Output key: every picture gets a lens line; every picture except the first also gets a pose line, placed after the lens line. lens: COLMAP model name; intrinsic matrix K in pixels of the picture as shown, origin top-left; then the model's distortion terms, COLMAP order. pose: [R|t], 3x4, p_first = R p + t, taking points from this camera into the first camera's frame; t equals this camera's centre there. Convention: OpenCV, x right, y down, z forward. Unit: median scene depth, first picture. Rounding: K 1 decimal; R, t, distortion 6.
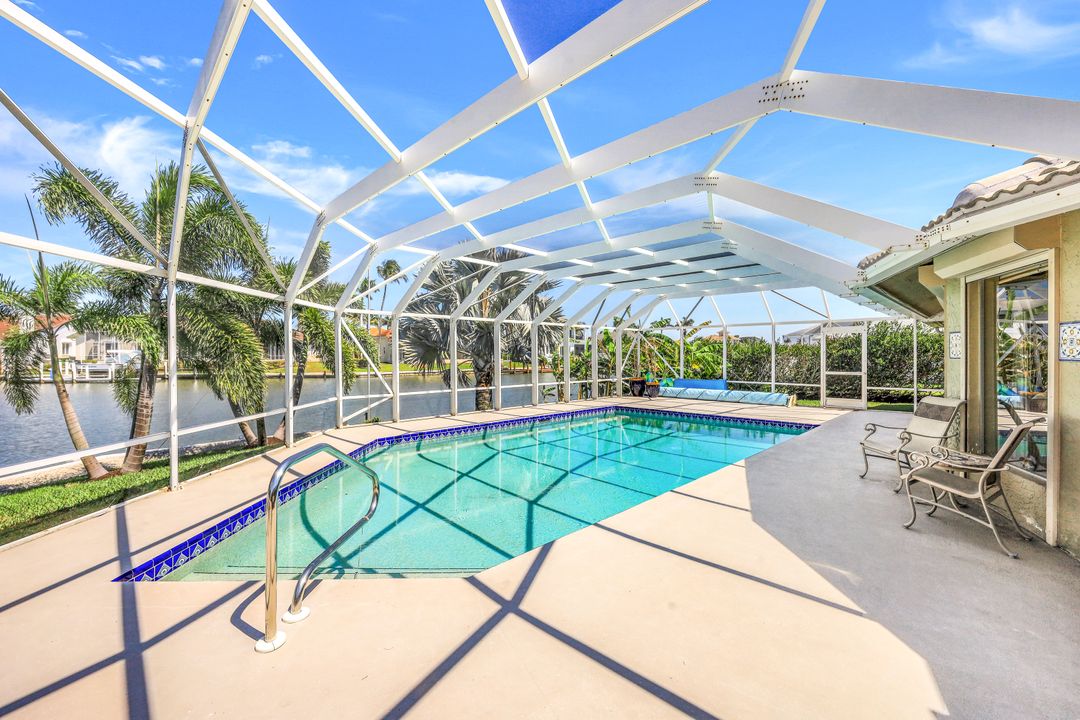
lens RADIAL K [[438.8, 0, 541.7], [0, 438.8, 355.1], [0, 0, 1]] dist [0.000844, 0.000226]
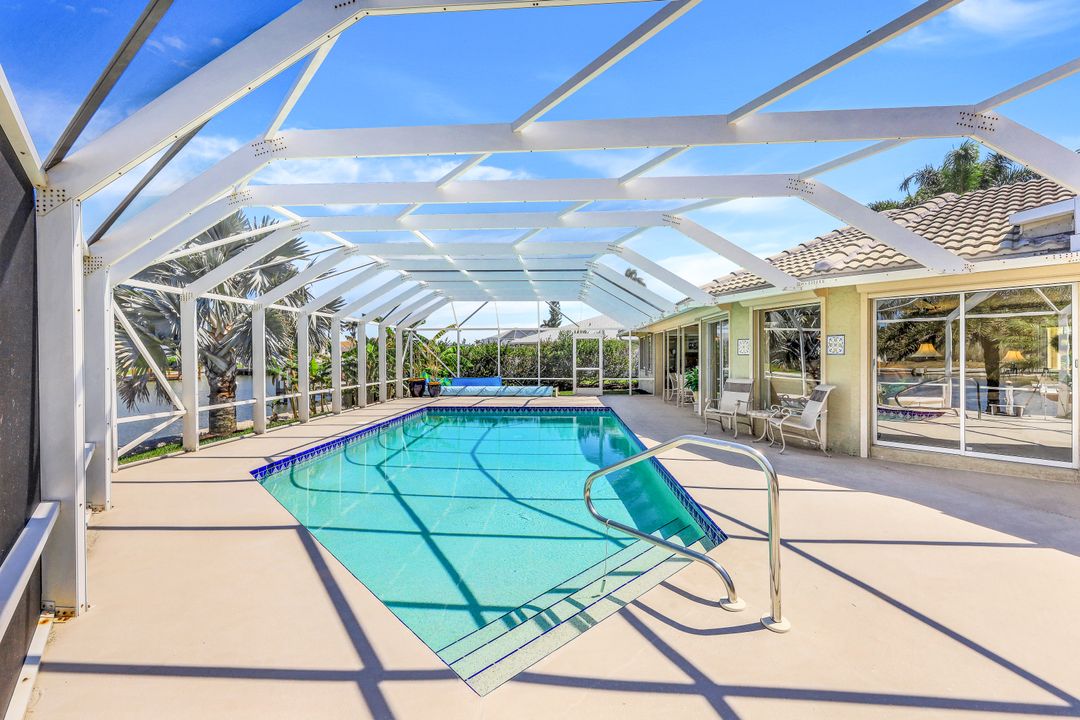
lens RADIAL K [[444.0, 0, 538.6], [0, 444.0, 358.4], [0, 0, 1]] dist [0.001252, 0.000150]
pose [[0.746296, -0.002199, 0.665611, -0.302324], [-0.000354, 0.999993, 0.003701, 0.004735], [-0.665614, -0.002998, 0.746290, 0.099897]]
